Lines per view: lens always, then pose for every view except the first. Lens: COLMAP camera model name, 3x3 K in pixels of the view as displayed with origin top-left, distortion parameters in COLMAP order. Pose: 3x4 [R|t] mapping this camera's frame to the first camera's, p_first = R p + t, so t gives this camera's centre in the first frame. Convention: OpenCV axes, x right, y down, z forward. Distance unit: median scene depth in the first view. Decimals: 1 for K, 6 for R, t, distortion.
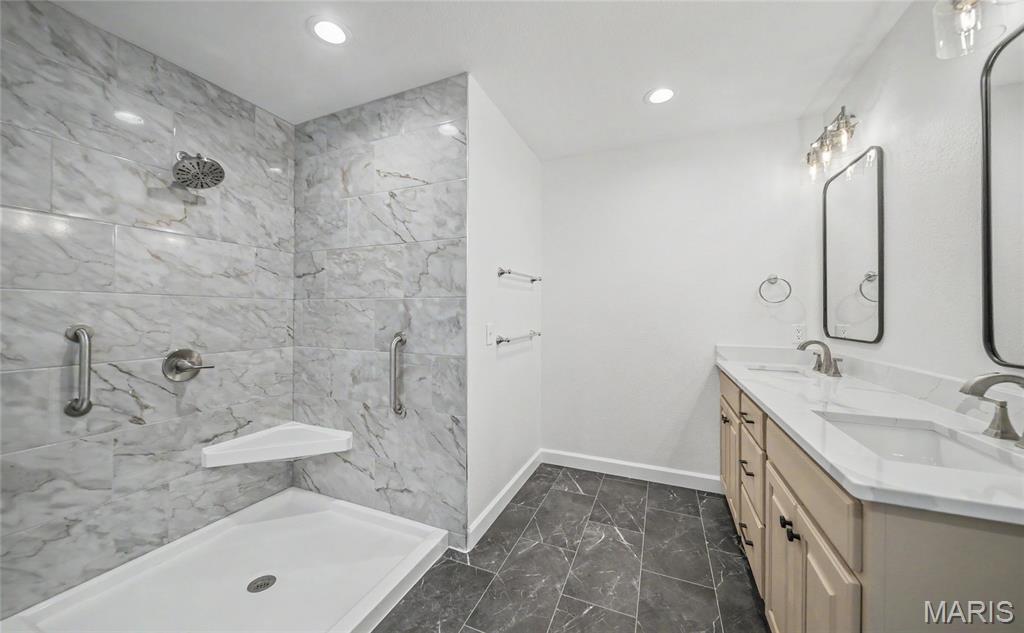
lens RADIAL K [[361.0, 0, 509.2], [0, 361.0, 311.8], [0, 0, 1]] dist [0.000155, -0.000375]
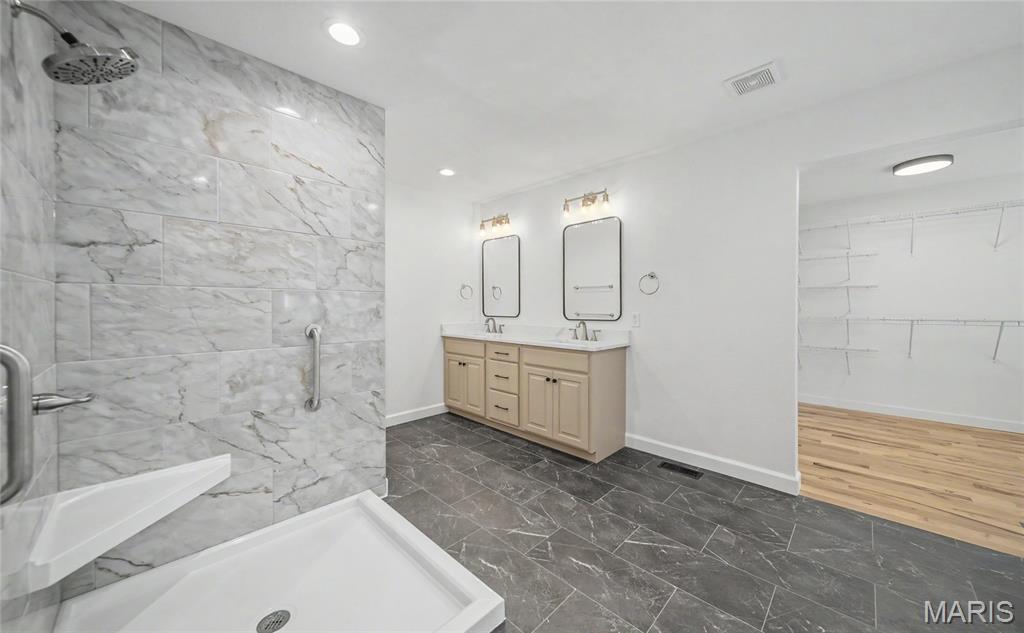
lens RADIAL K [[361.0, 0, 505.7], [0, 361.0, 309.7], [0, 0, 1]] dist [0.000155, -0.000375]
pose [[0.370423, -0.014717, 0.928746, -1.034139], [-0.001072, 0.999867, 0.016272, -0.000668], [-0.928862, -0.007023, 0.370358, 0.144188]]
